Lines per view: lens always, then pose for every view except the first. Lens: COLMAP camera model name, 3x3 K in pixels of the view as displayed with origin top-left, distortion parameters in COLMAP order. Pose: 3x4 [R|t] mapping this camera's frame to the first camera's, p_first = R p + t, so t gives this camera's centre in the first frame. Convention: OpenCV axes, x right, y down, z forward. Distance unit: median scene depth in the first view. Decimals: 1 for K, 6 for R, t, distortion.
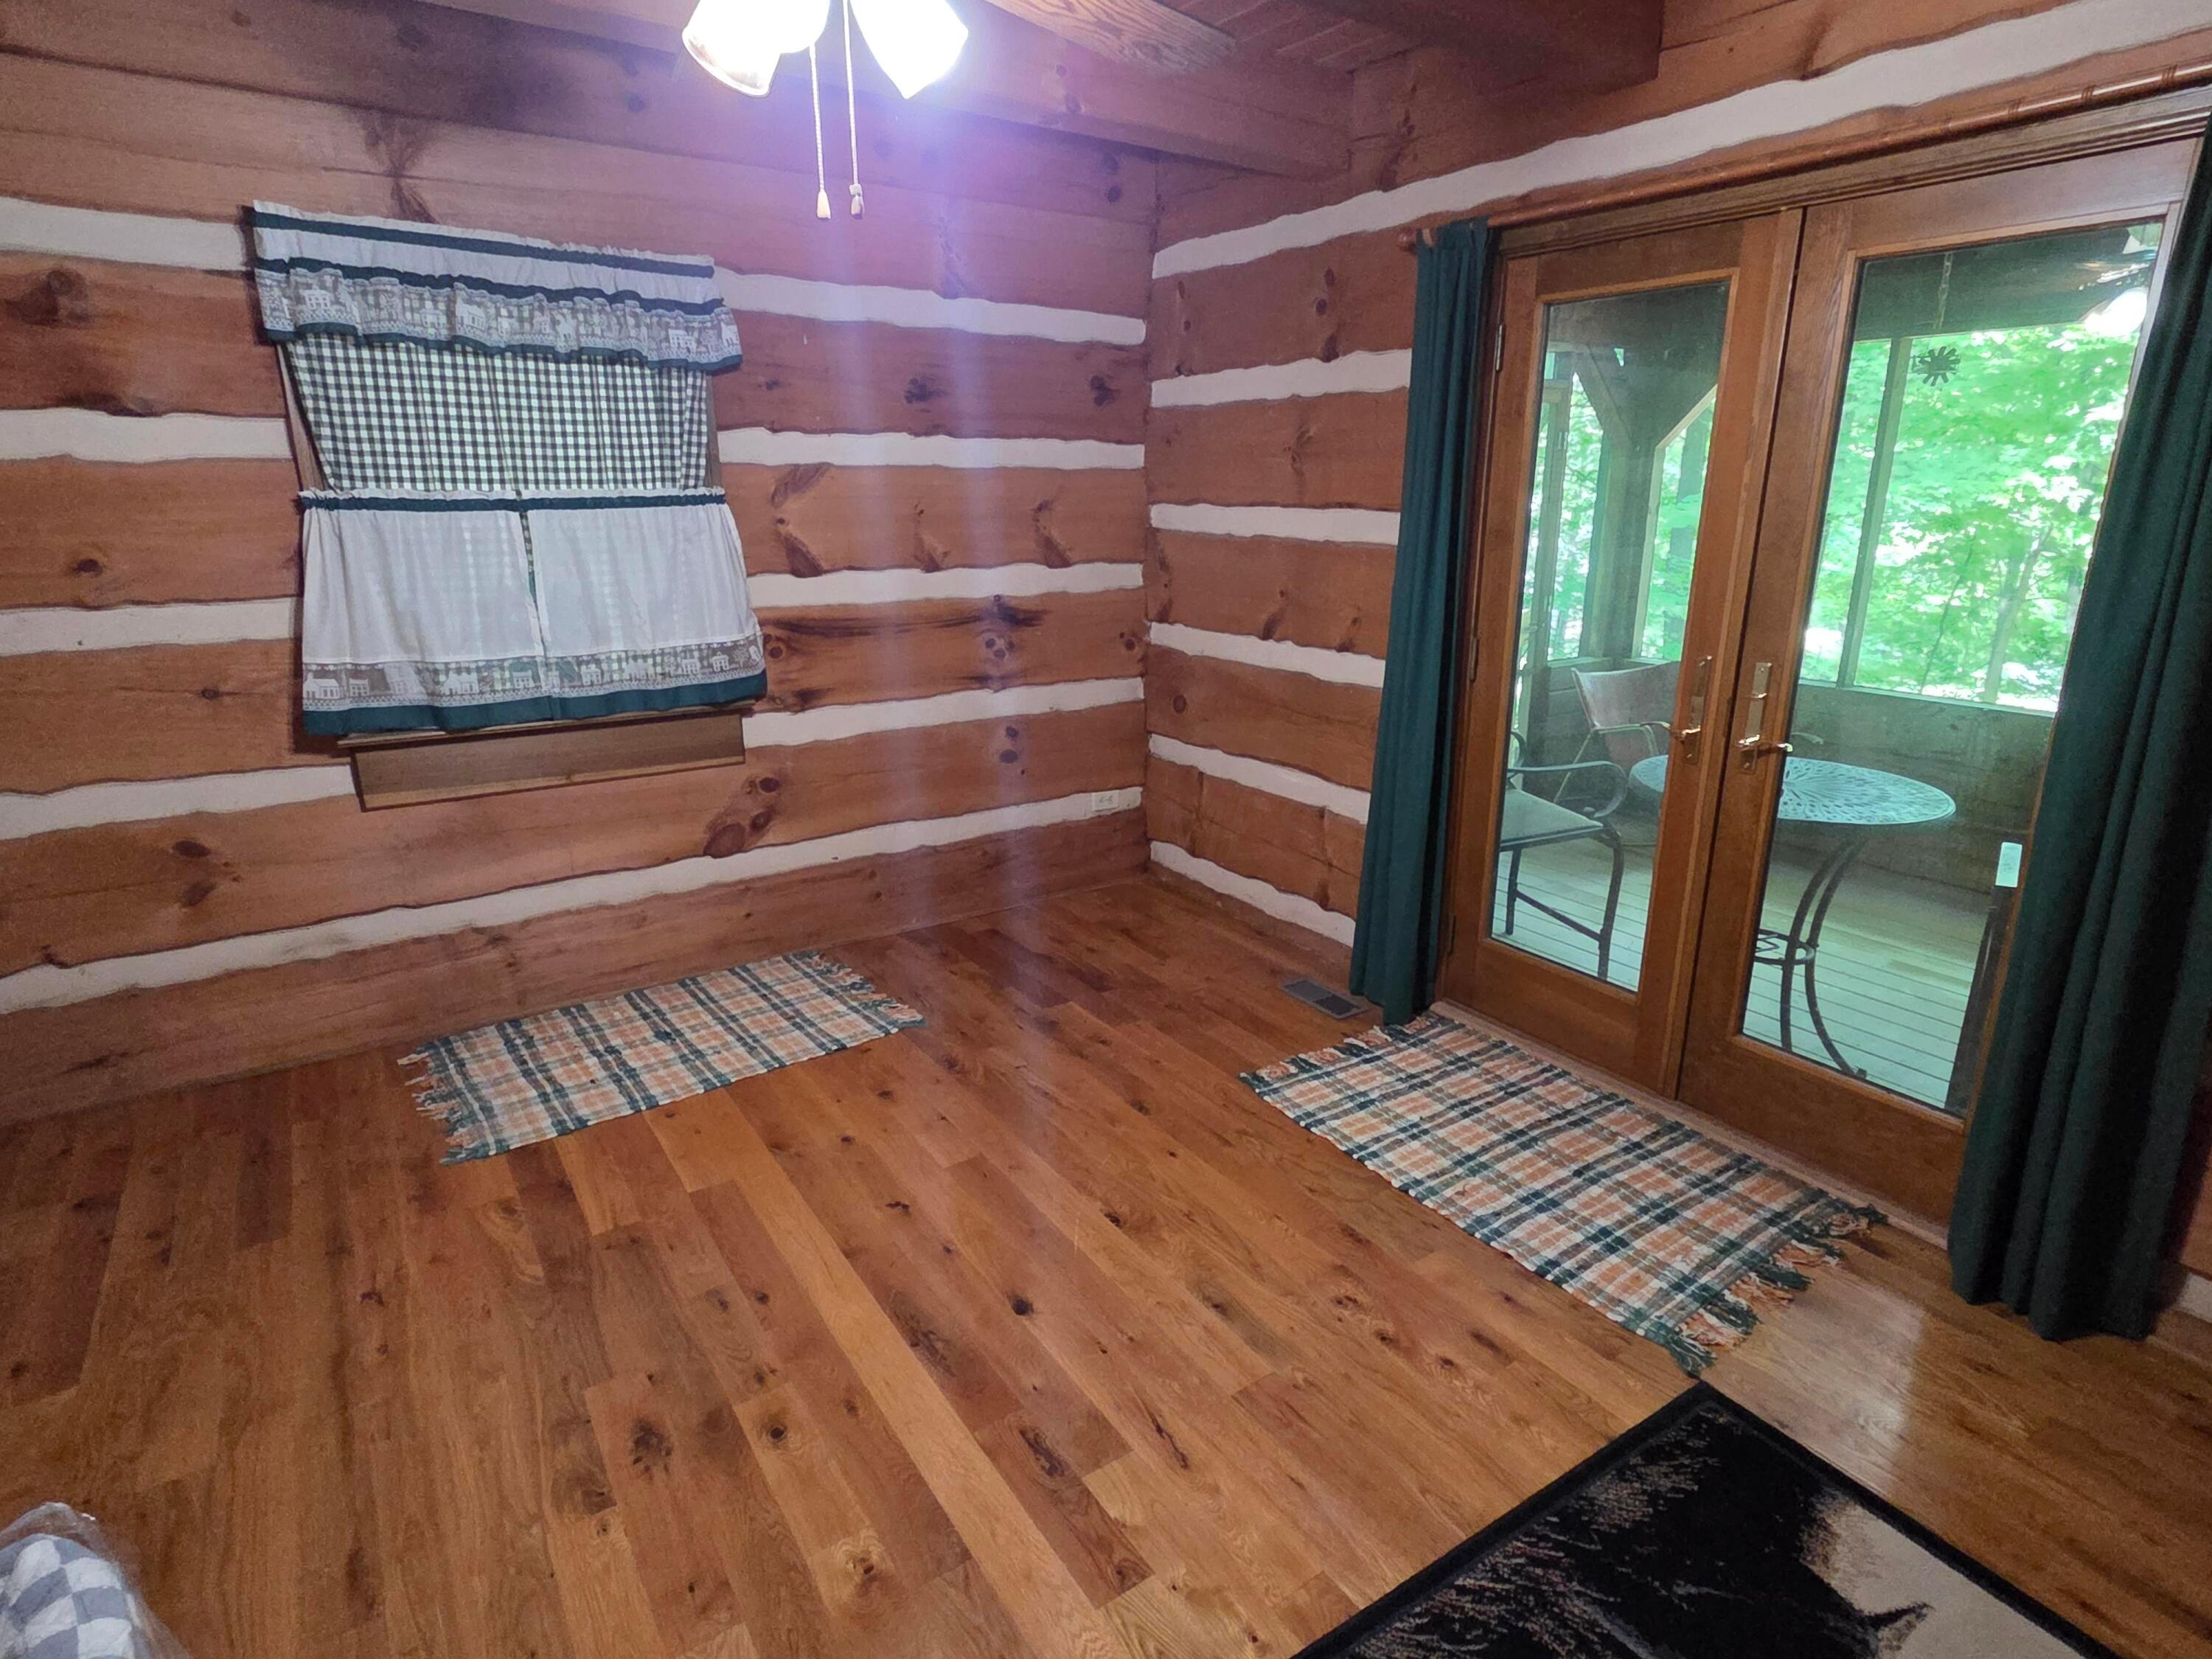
lens RADIAL K [[1173.6, 0, 1123.9], [0, 1173.6, 828.3], [0, 0, 1]] dist [0.008918, 0.000323]
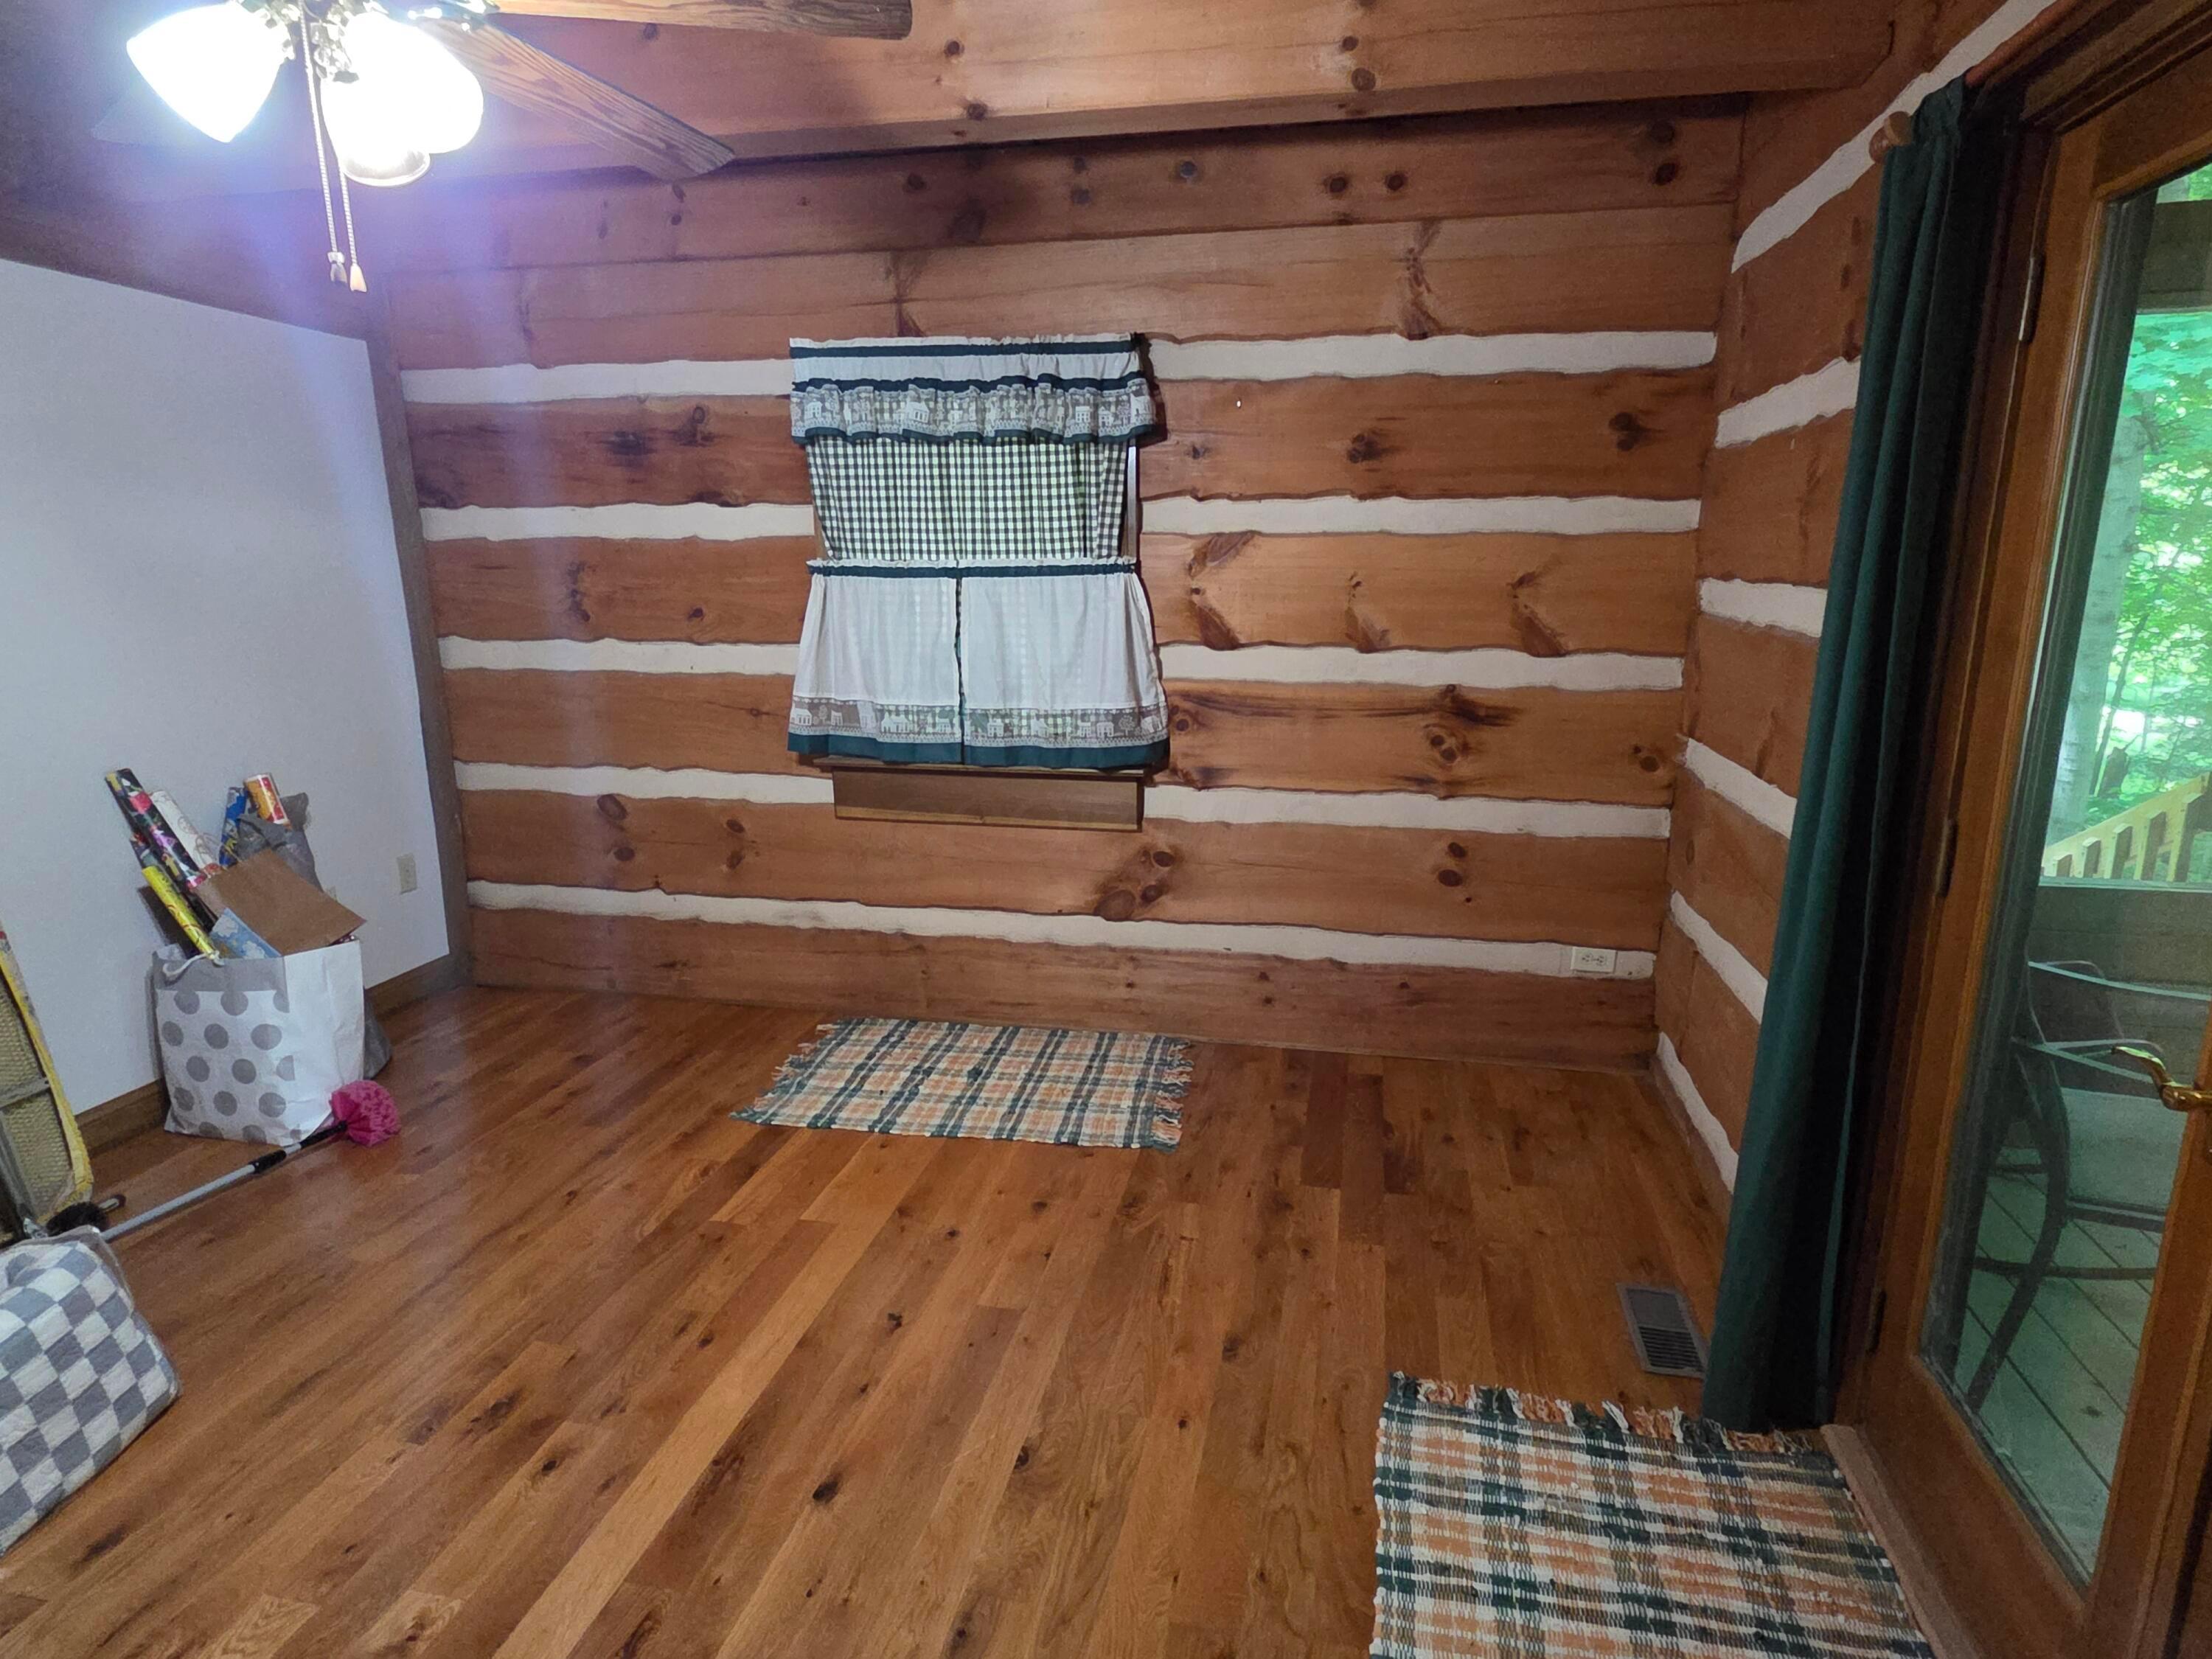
lens RADIAL K [[1173.6, 0, 1117.8], [0, 1173.6, 825.5], [0, 0, 1]] dist [0.008918, 0.000323]
pose [[0.700384, 0.157504, -0.696172, 0.402594], [-0.199704, 0.979637, 0.020724, -0.089319], [0.685260, 0.124513, 0.717576, 0.320690]]
